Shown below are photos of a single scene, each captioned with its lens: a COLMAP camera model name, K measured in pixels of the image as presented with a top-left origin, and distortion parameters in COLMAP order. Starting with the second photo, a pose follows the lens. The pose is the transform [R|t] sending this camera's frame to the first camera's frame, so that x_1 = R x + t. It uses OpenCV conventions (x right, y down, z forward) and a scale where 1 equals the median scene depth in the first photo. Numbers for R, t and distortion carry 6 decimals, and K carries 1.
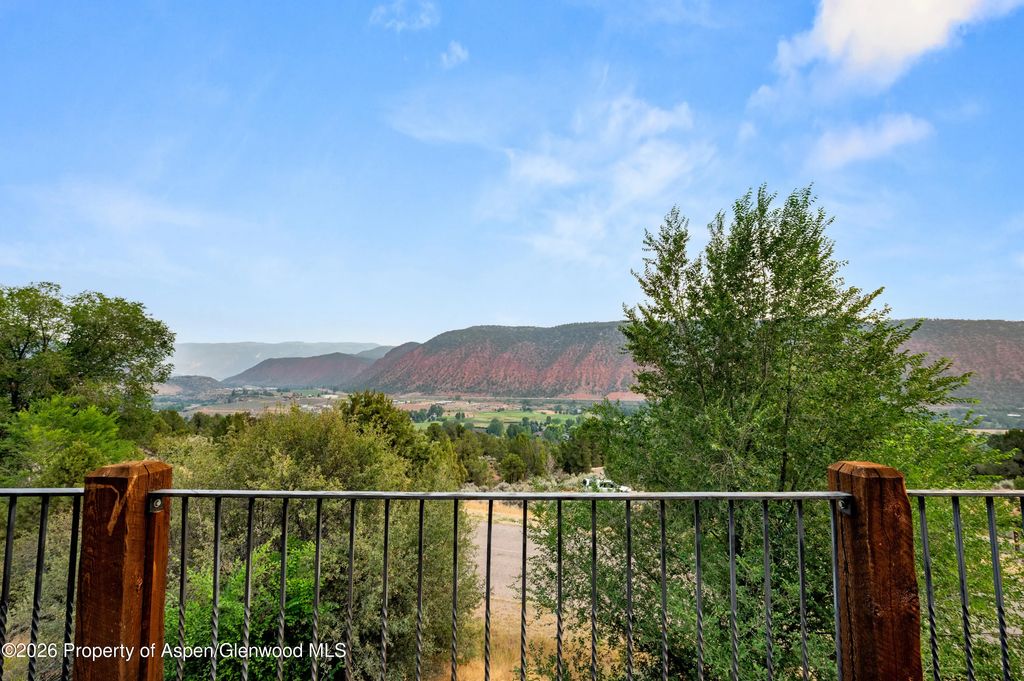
lens RADIAL K [[412.4, 0, 514.1], [0, 412.4, 349.1], [0, 0, 1]] dist [-0.005690, -0.000097]
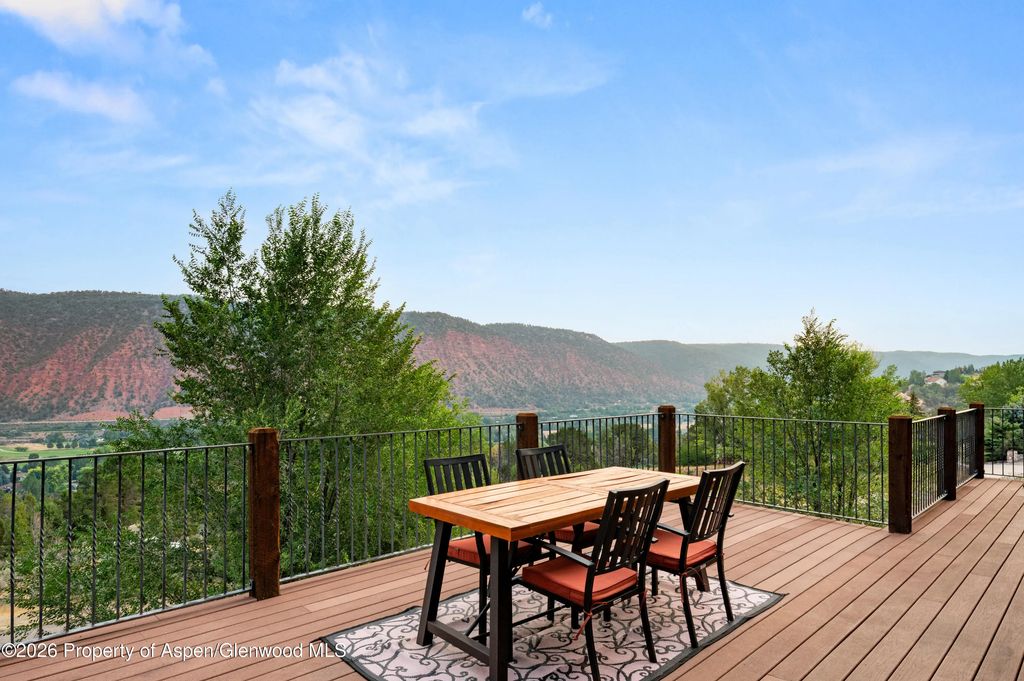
lens RADIAL K [[577.6, 0, 514.0], [0, 577.6, 377.5], [0, 0, 1]] dist [-0.002087, -0.000978]
pose [[0.712685, 0.003166, 0.701477, -0.044978], [-0.044184, 0.998207, 0.040385, -0.024434], [-0.700091, -0.059776, 0.711547, -0.340370]]
